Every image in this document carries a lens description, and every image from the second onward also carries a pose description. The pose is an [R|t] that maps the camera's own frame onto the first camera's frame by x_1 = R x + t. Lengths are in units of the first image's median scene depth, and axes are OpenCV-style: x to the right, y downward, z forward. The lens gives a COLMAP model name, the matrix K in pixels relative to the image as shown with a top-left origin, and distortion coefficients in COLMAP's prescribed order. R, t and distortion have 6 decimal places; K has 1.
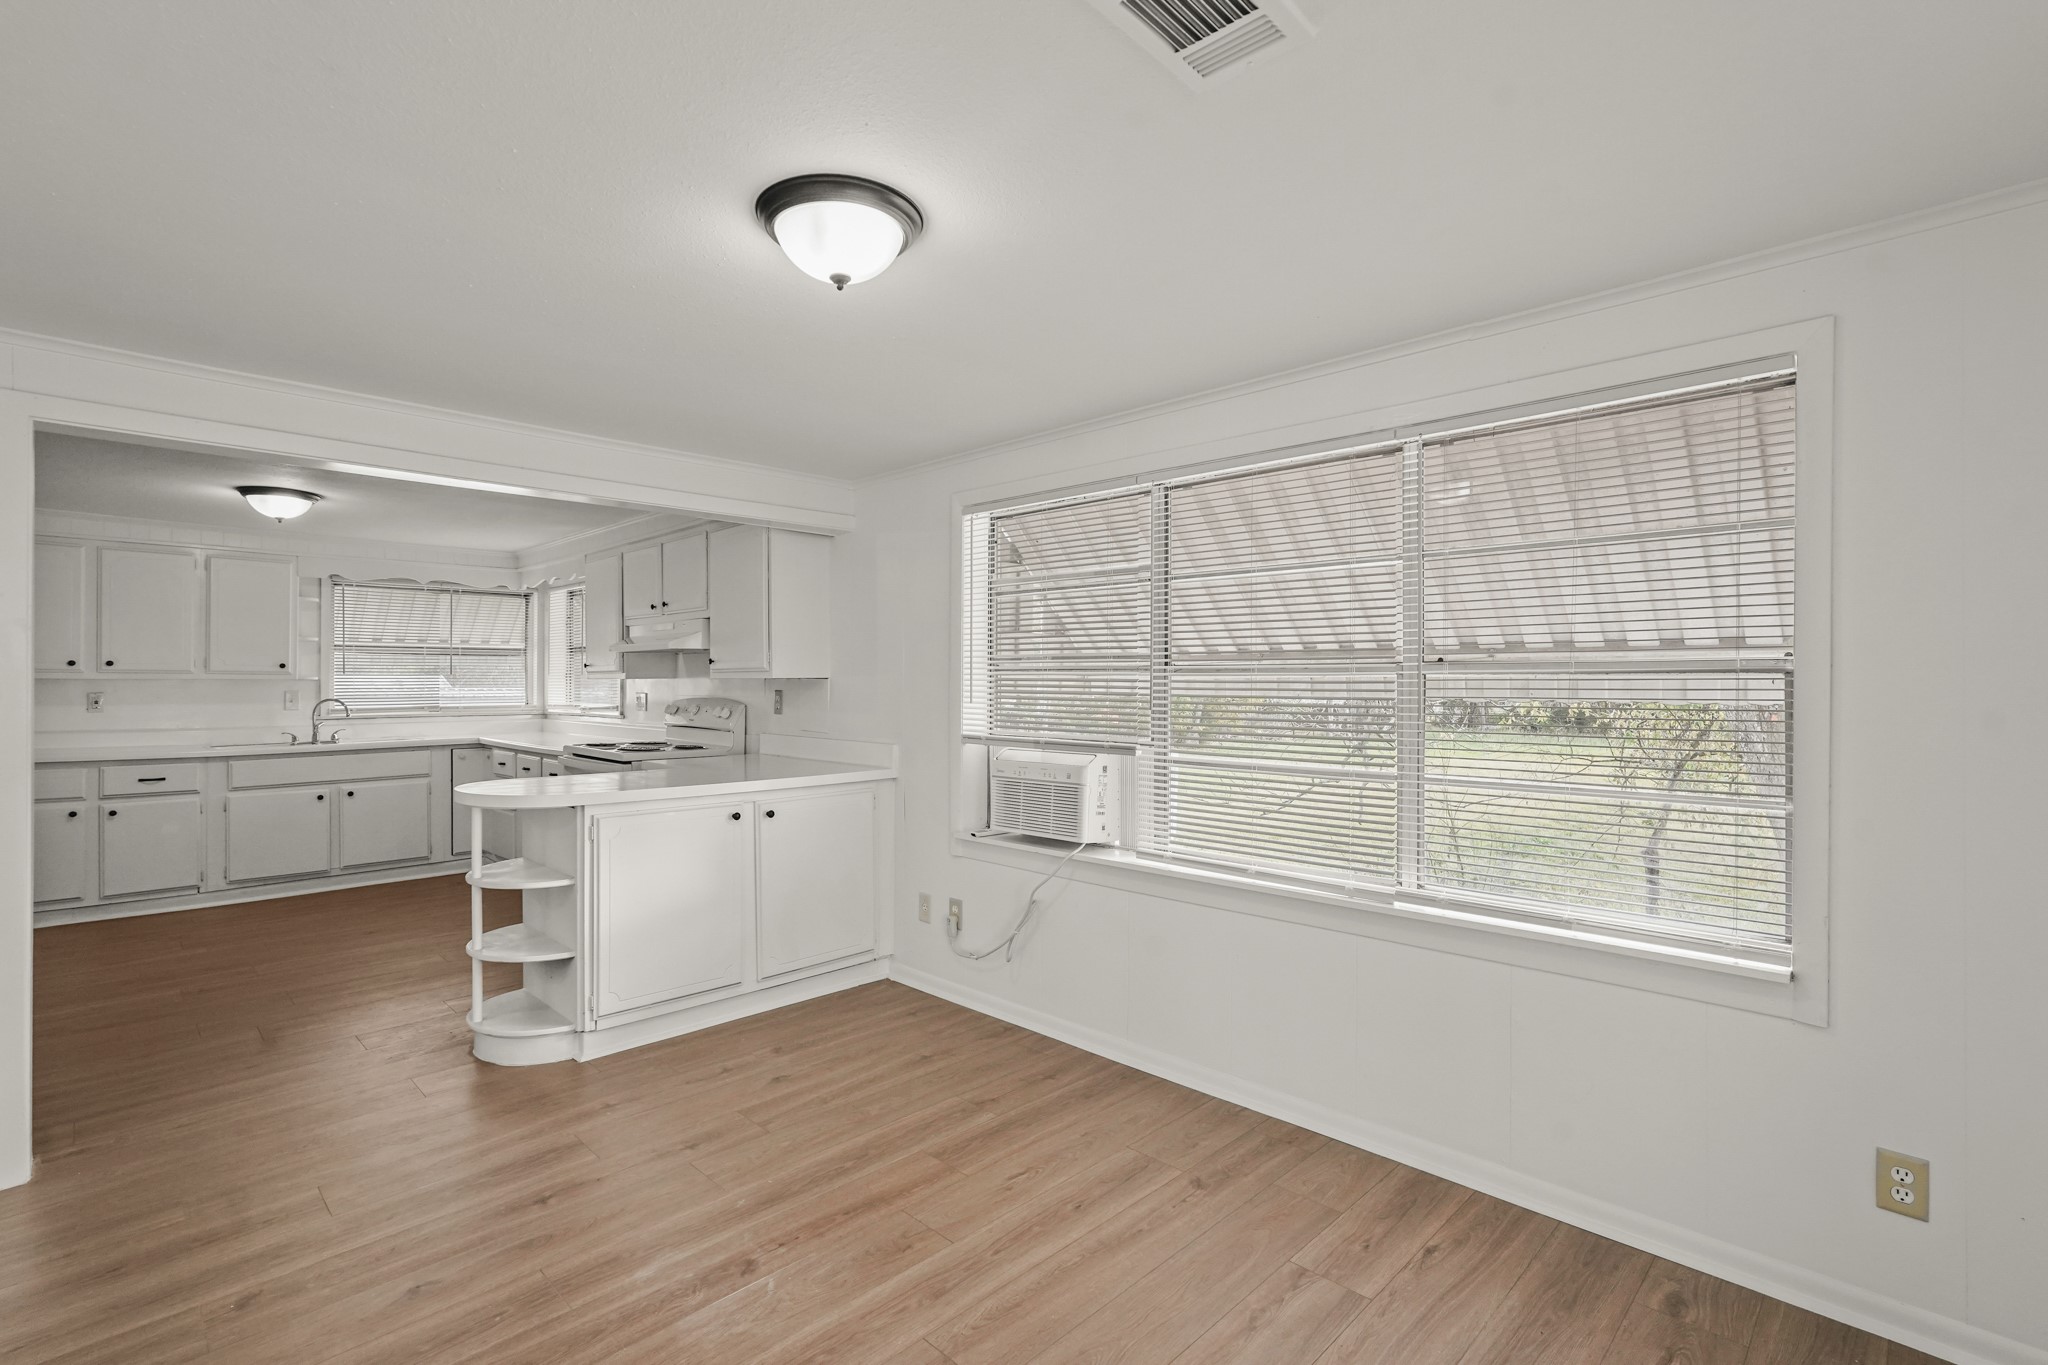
lens RADIAL K [[939.2, 0, 1025.6], [0, 939.2, 681.1], [0, 0, 1]] dist [0.001842, 0.000368]
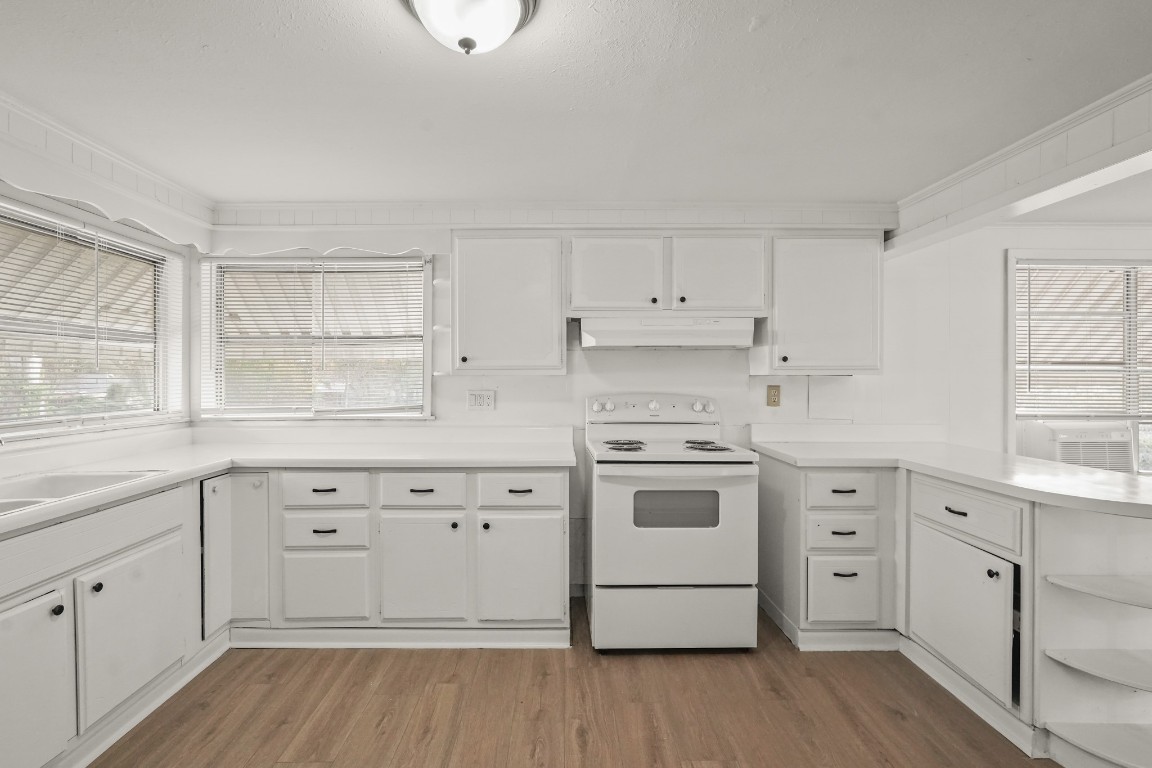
lens RADIAL K [[533.3, 0, 560.1], [0, 533.3, 381.1], [0, 0, 1]] dist [0.001224, 0.000264]
pose [[0.712171, -0.003512, 0.701997, -0.722657], [0.001105, 0.999992, 0.003882, 0.001455], [-0.702005, -0.001988, 0.712169, 0.579249]]
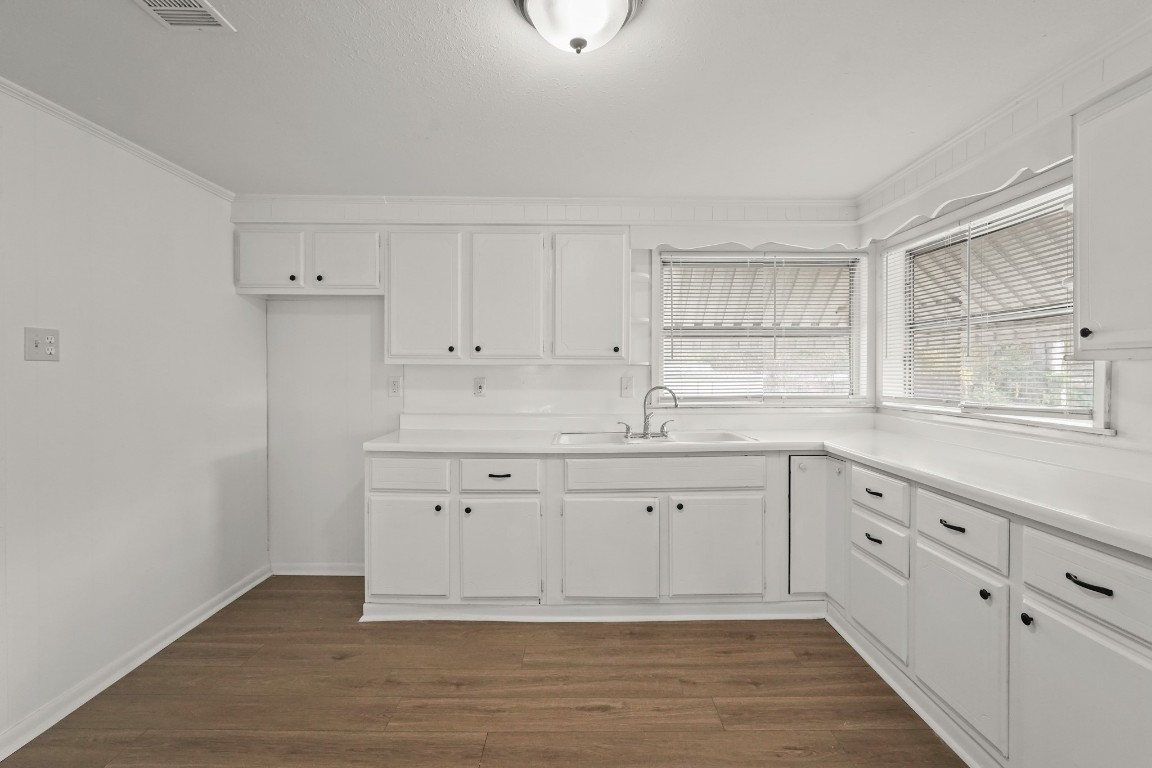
lens RADIAL K [[523.9, 0, 578.1], [0, 523.9, 376.0], [0, 0, 1]] dist [0.000709, 0.000253]
pose [[0.700068, 0.007724, -0.714035, -0.444988], [0.002094, 0.999915, 0.012868, 0.002240], [0.714074, -0.010504, 0.699992, 0.605050]]
